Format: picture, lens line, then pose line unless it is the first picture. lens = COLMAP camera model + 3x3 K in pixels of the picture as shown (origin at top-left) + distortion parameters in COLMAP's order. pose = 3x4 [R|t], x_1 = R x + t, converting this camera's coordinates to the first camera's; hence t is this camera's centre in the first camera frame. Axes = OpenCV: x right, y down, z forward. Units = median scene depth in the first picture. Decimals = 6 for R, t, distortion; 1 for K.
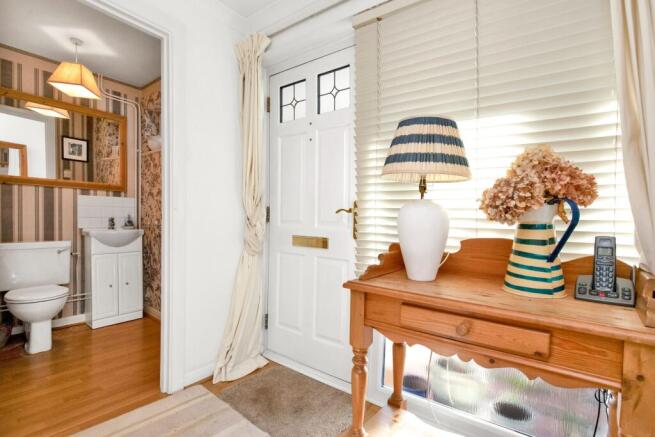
lens RADIAL K [[327.6, 0, 328.1], [0, 327.6, 231.7], [0, 0, 1]] dist [-0.070934, 0.042333]
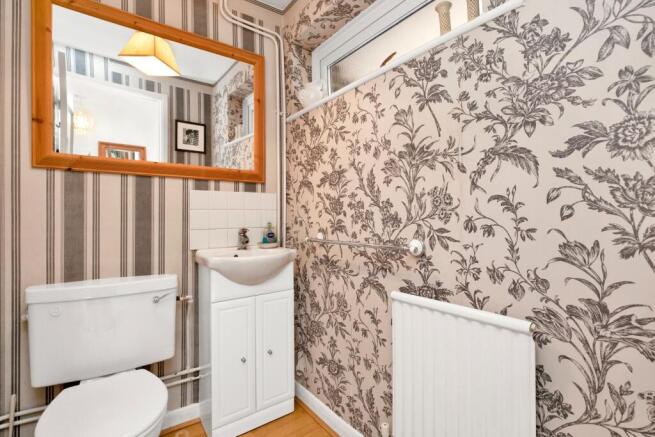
lens RADIAL K [[309.2, 0, 329.4], [0, 309.2, 215.7], [0, 0, 1]] dist [-0.000618, -0.000004]
pose [[0.965307, -0.031472, -0.259213, -0.380732], [0.017352, 0.998247, -0.056584, -0.032324], [0.260540, 0.050124, 0.964161, 0.503875]]
